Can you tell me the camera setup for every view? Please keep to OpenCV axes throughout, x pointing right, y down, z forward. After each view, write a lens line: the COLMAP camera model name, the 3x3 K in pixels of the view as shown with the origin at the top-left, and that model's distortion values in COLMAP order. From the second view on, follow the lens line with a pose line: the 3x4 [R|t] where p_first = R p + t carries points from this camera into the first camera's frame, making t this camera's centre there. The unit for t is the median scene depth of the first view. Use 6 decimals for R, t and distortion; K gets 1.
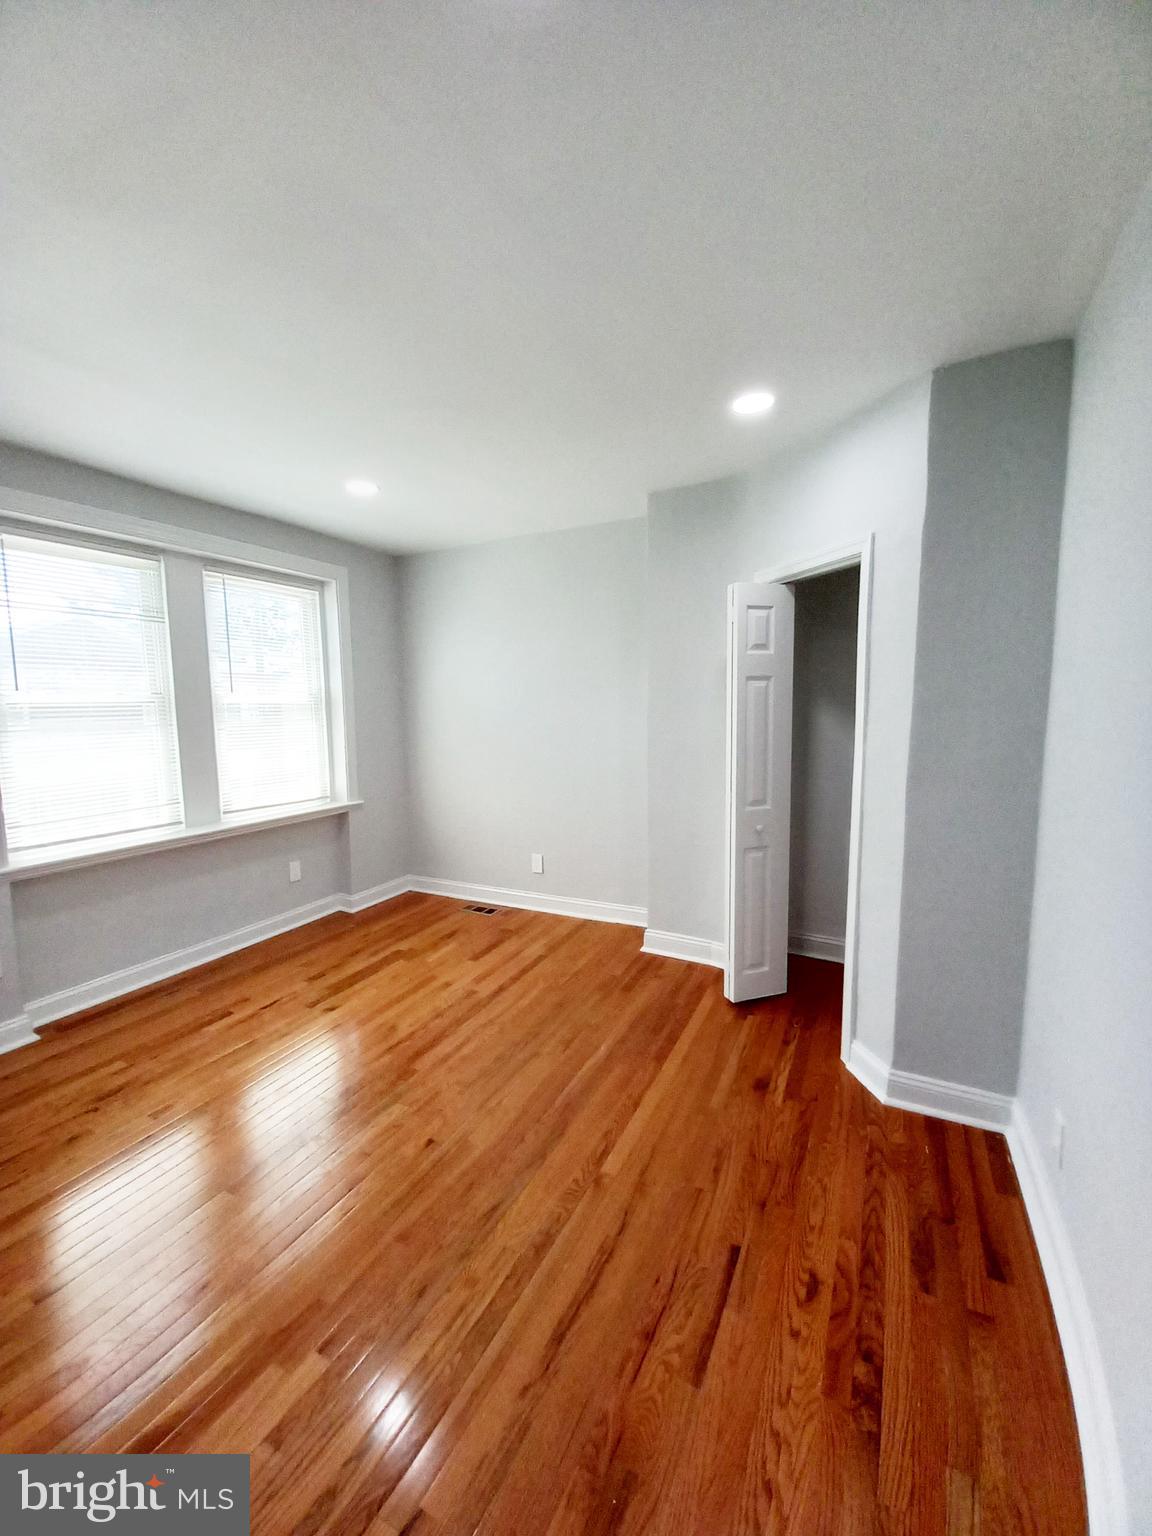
lens RADIAL K [[616.6, 0, 567.9], [0, 616.6, 772.2], [0, 0, 1]] dist [0.004334, -0.004050]
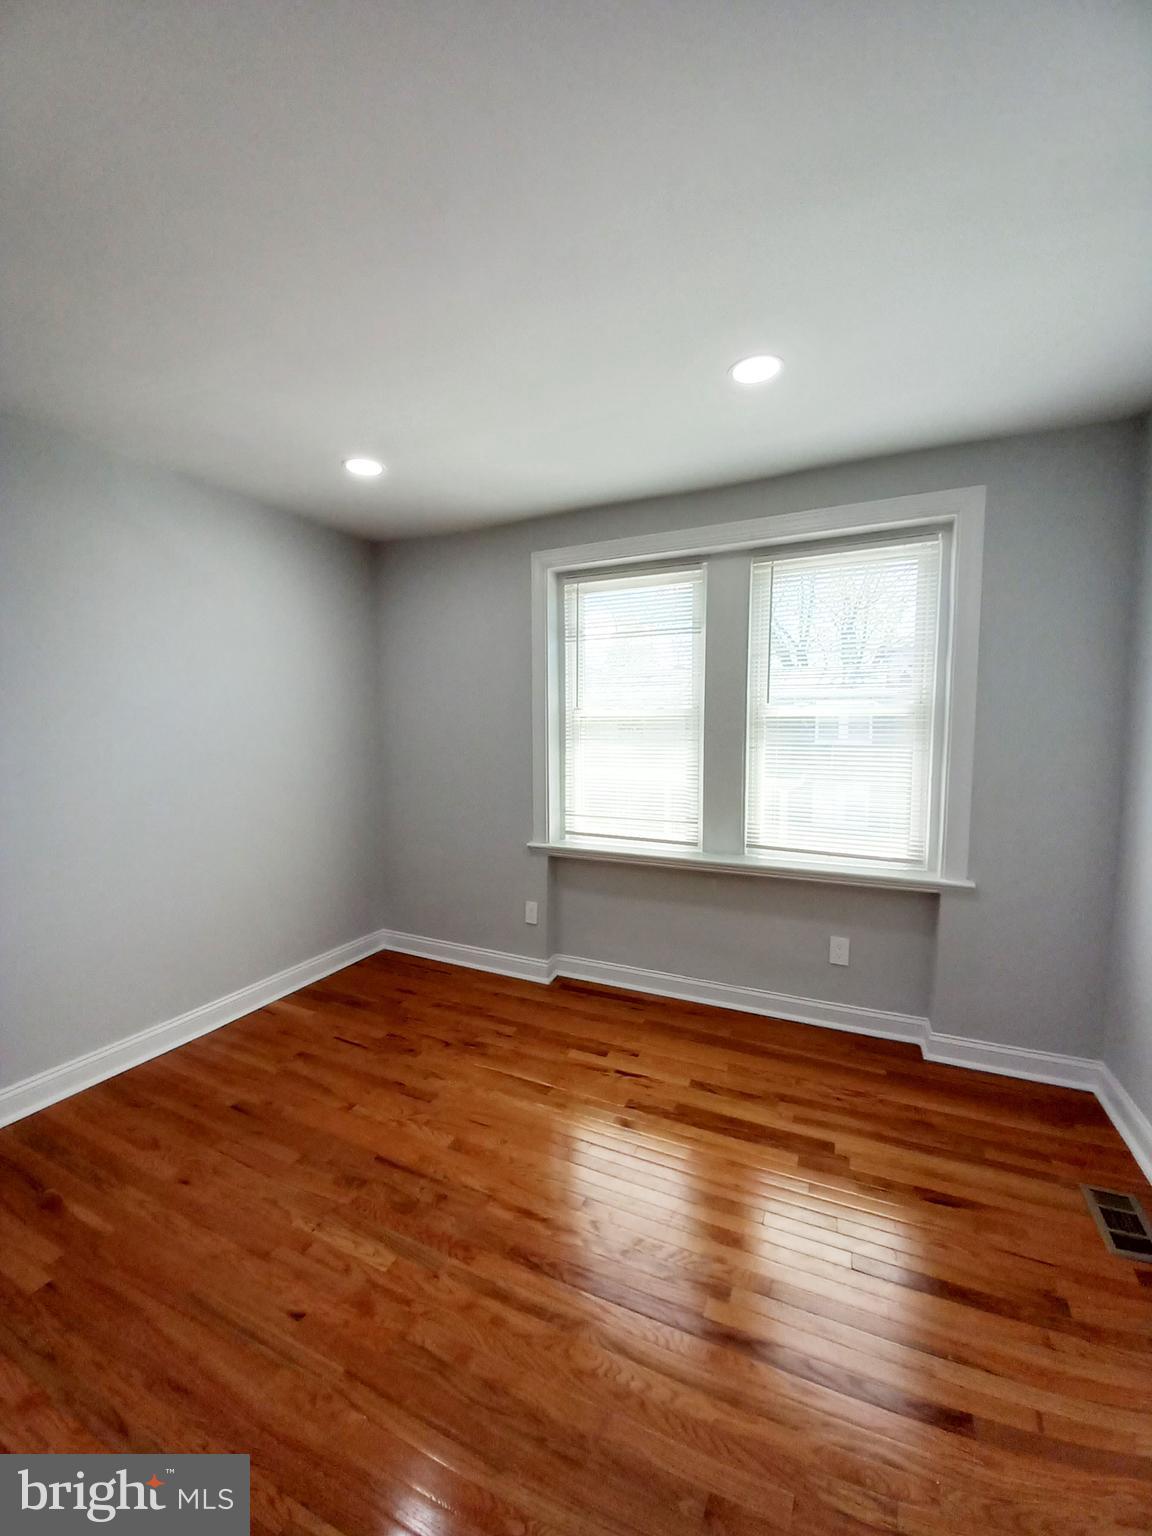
lens RADIAL K [[616.6, 0, 583.8], [0, 616.6, 769.1], [0, 0, 1]] dist [0.004334, -0.004050]
pose [[0.026067, 0.073229, -0.996974, 0.267448], [-0.107180, 0.991769, 0.070045, -0.072096], [0.993898, 0.105030, 0.033701, 0.721281]]
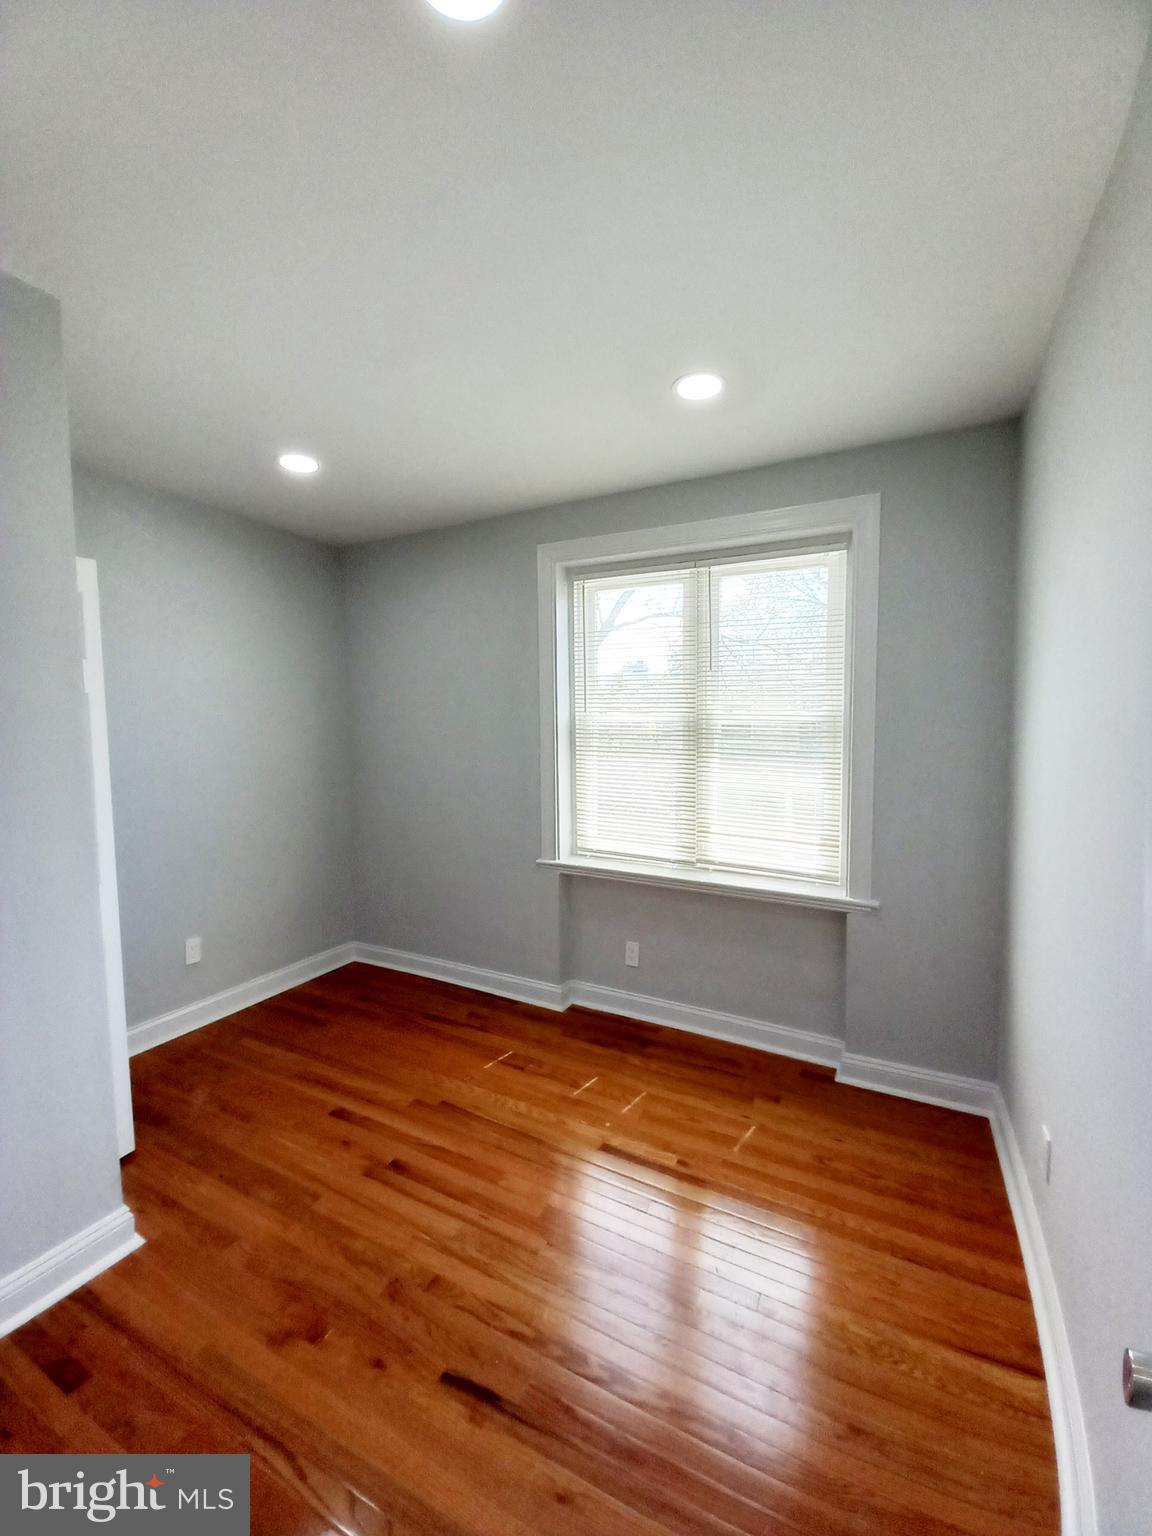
lens RADIAL K [[705.4, 0, 629.6], [0, 705.4, 805.4], [0, 0, 1]] dist [-0.000066, -0.001314]
pose [[-0.042189, 0.103656, -0.993718, 0.364092], [-0.120118, 0.986863, 0.108041, -0.098669], [0.991863, 0.123922, -0.029184, 0.925601]]
